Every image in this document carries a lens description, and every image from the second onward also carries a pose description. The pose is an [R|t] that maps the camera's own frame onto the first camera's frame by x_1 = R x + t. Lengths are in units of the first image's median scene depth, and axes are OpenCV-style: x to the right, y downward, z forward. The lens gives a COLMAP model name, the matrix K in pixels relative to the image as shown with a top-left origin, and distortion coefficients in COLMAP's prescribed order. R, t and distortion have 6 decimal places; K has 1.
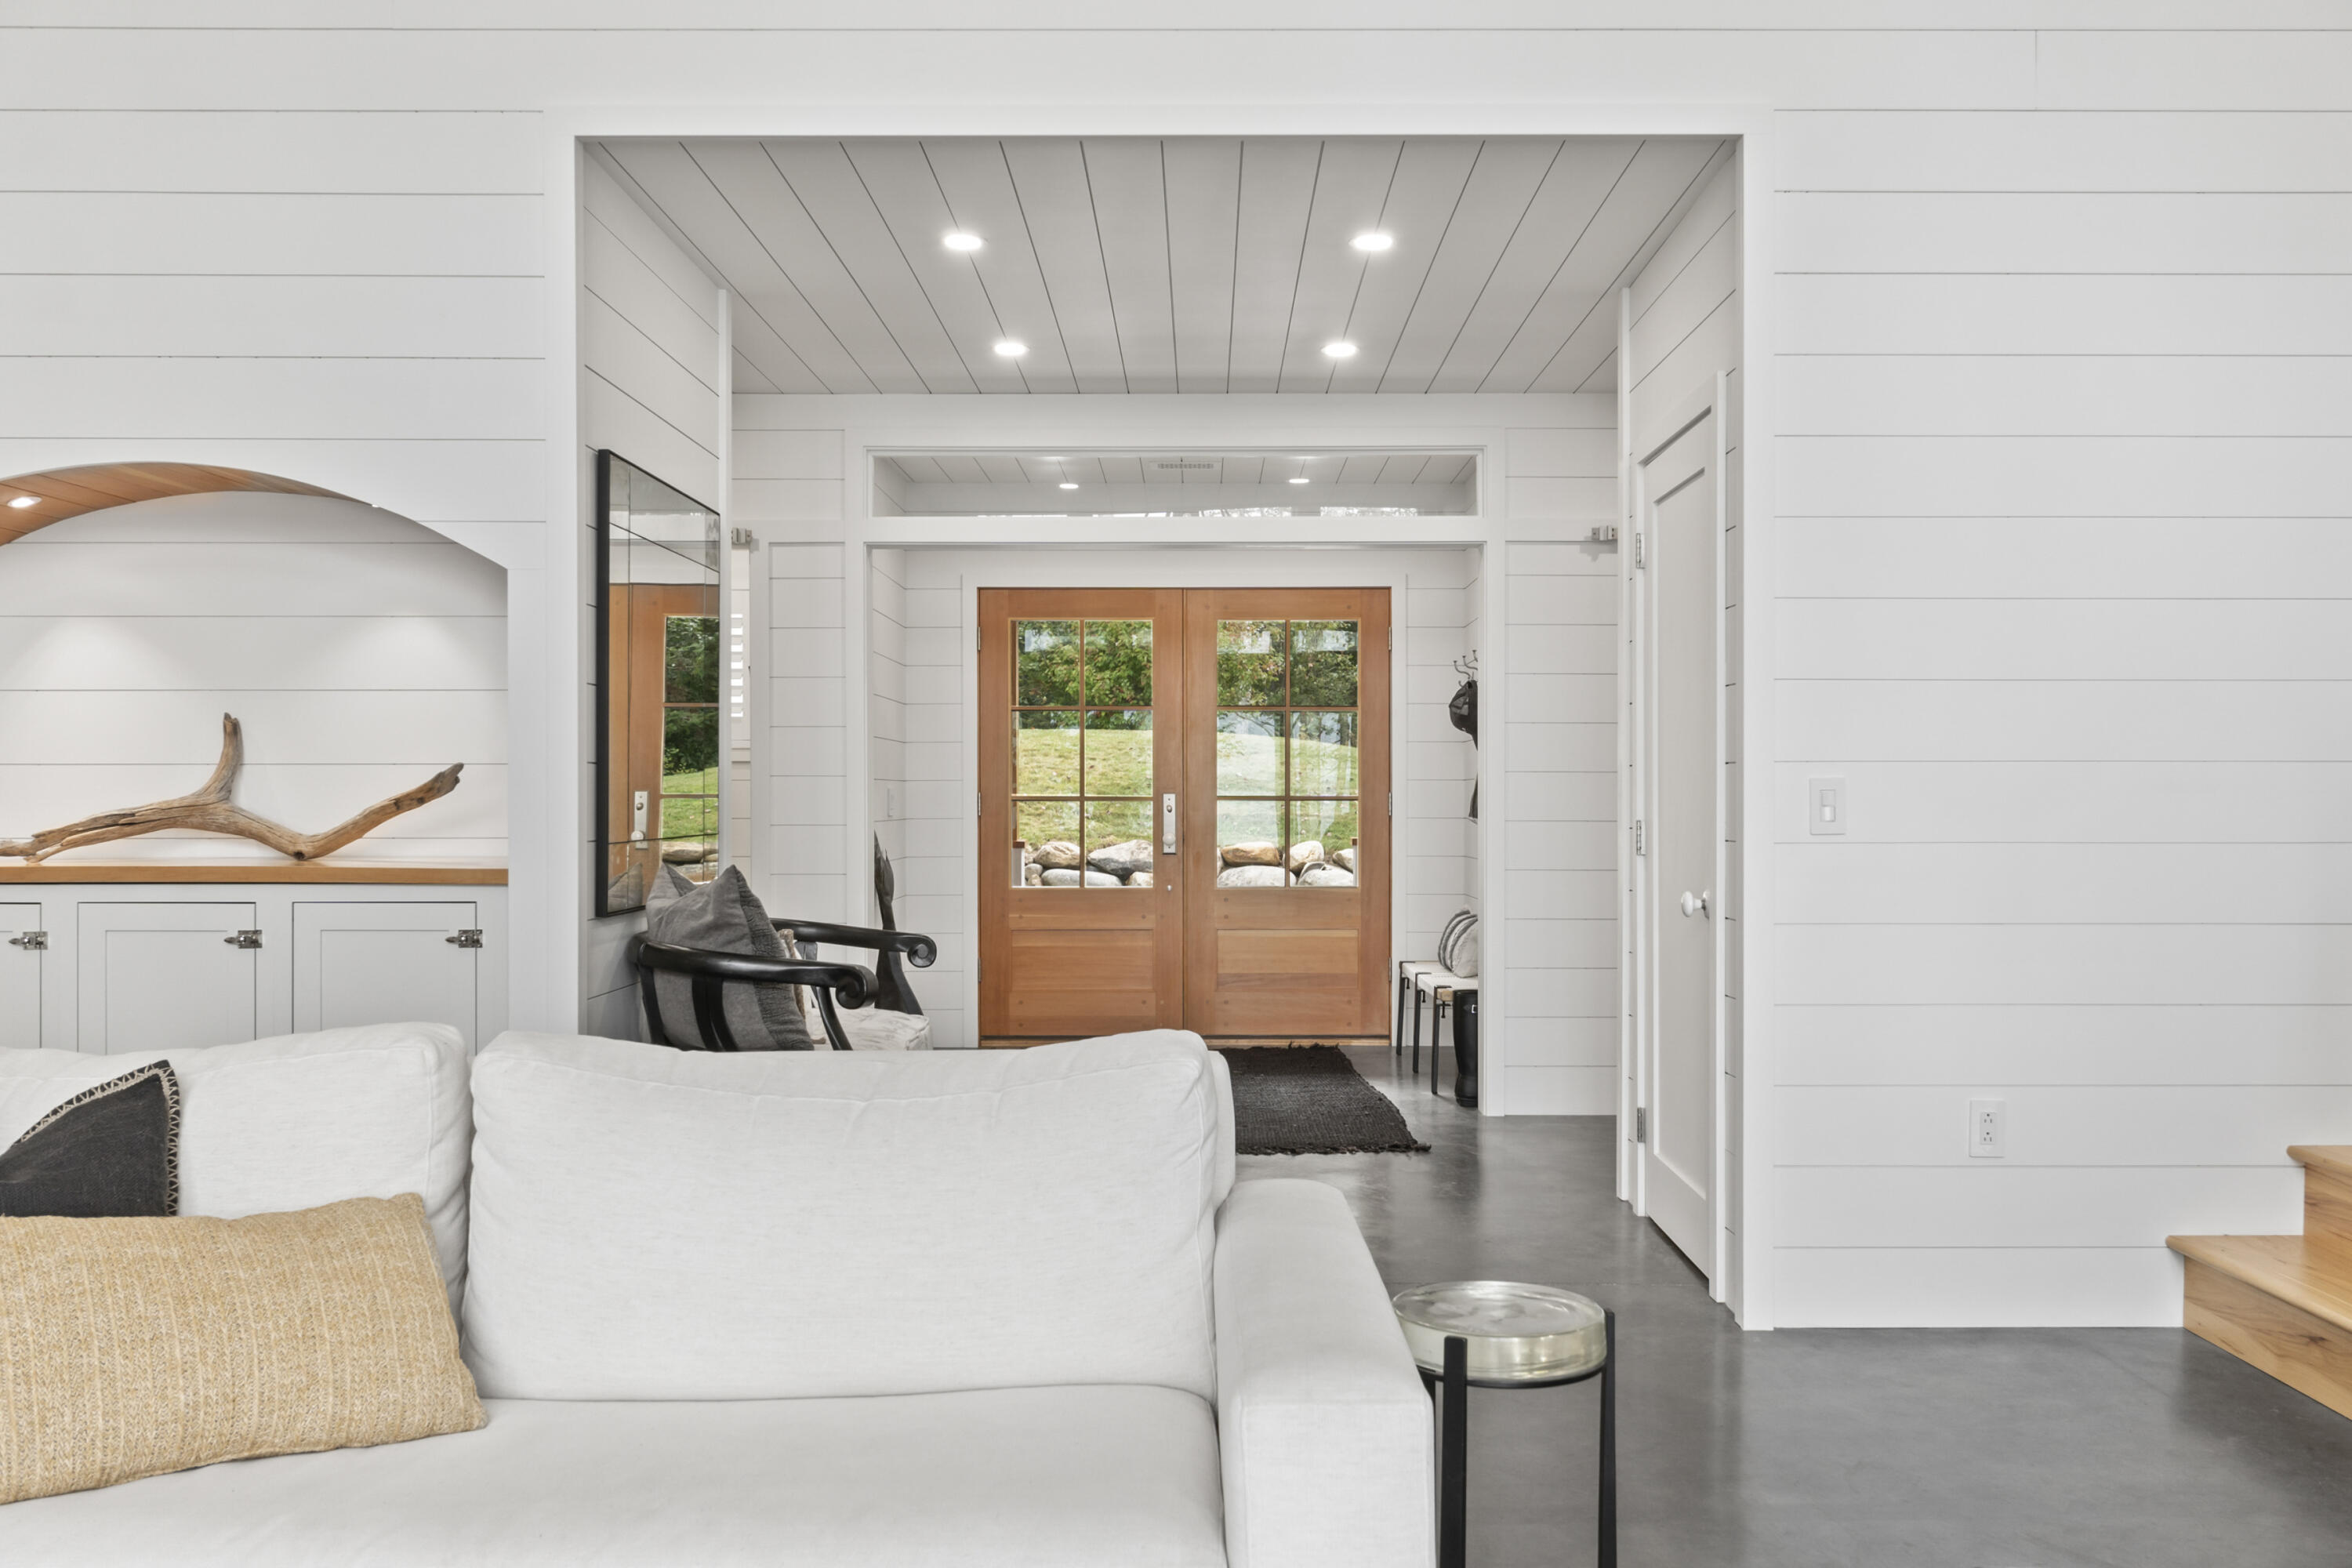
lens RADIAL K [[1967.4, 0, 1179.1], [0, 1967.4, 787.8], [0, 0, 1]] dist [0.001355, 0.000023]
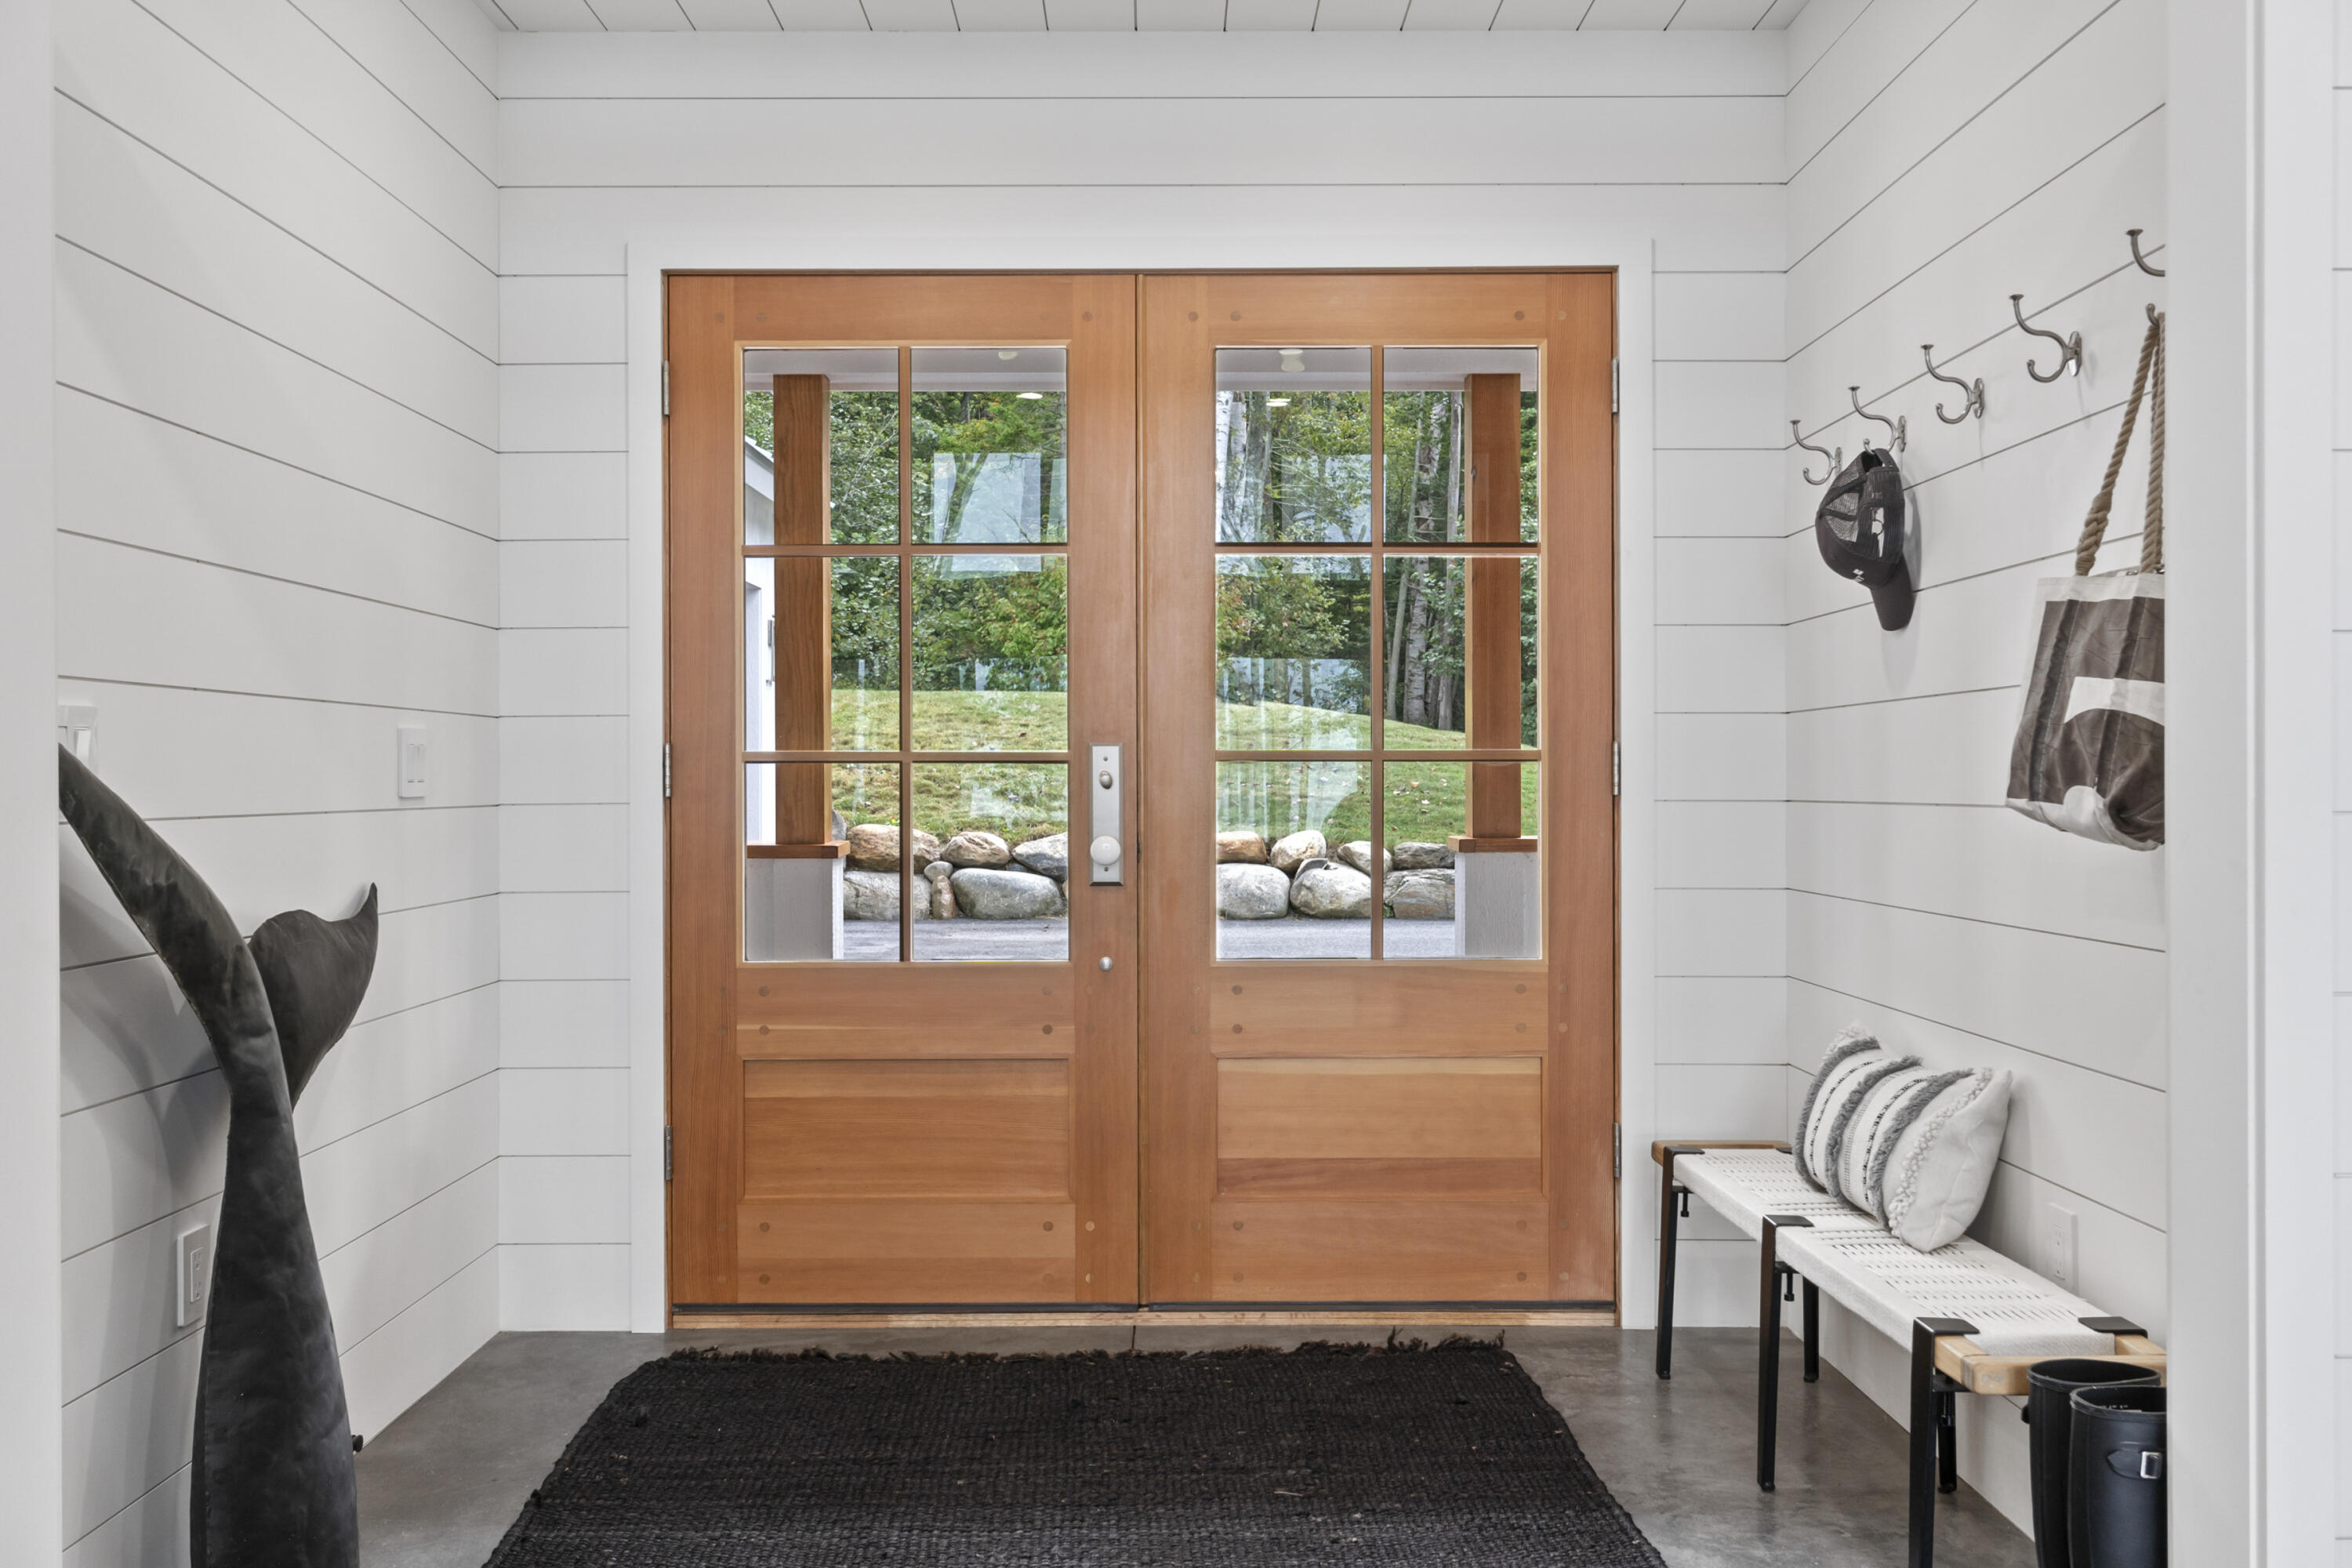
lens RADIAL K [[2051.1, 0, 1173.8], [0, 2051.1, 784.7], [0, 0, 1]] dist [0.019505, -0.005978]
pose [[0.999820, -0.001337, 0.018939, 0.001379], [0.001185, 0.999967, 0.008040, 0.007904], [-0.018949, -0.008016, 0.999788, 0.545423]]
